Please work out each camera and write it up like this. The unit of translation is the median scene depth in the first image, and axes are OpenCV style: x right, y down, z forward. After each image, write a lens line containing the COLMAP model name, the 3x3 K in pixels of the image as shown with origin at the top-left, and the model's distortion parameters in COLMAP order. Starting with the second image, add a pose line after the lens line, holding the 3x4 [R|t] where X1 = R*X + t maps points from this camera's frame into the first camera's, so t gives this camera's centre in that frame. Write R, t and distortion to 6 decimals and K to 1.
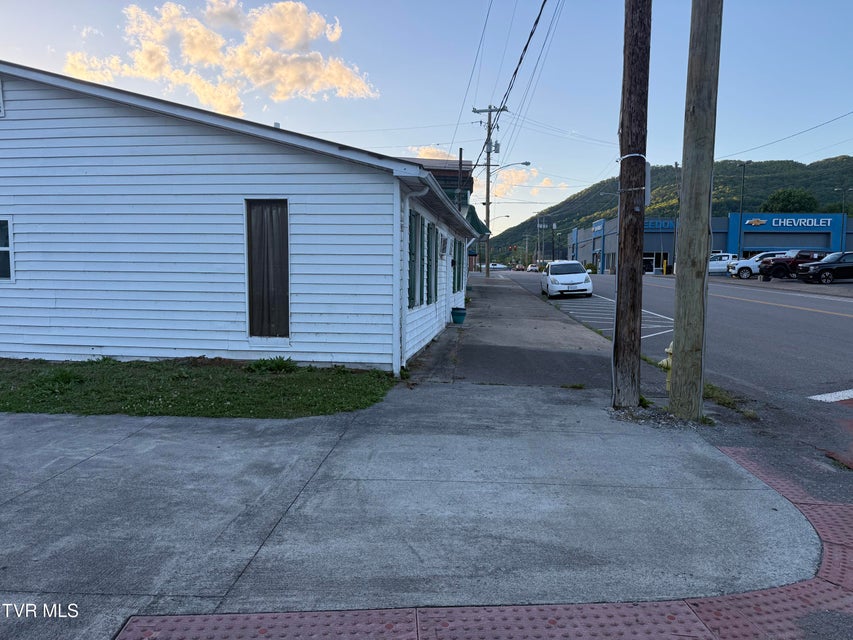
lens RADIAL K [[593.6, 0, 424.8], [0, 593.6, 319.8], [0, 0, 1]] dist [0.041479, -0.041275]
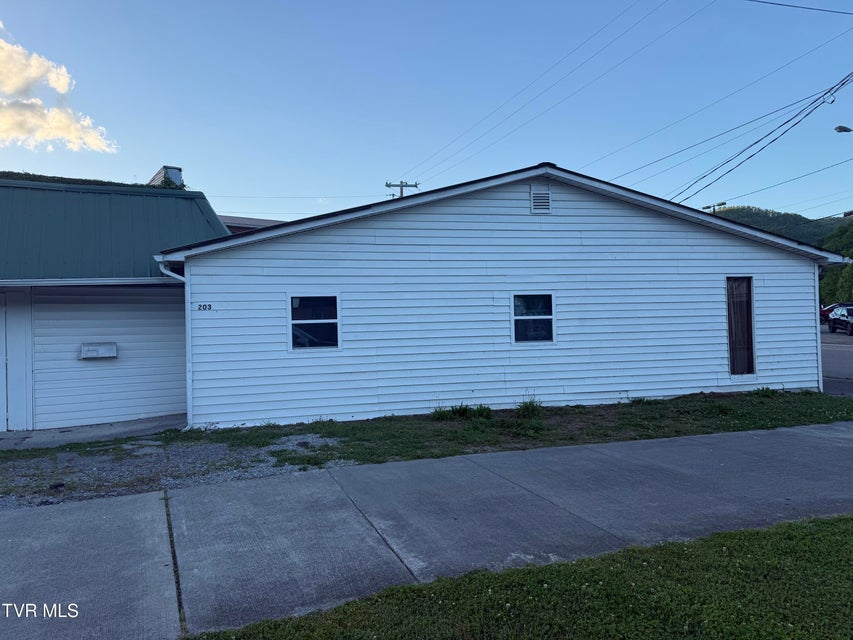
lens RADIAL K [[593.6, 0, 470.3], [0, 593.6, 320.7], [0, 0, 1]] dist [0.041479, -0.041275]
pose [[0.933802, -0.029048, 0.356609, -1.329255], [0.066864, 0.993308, -0.094176, -0.006684], [-0.351487, 0.111786, 0.929495, -0.082825]]
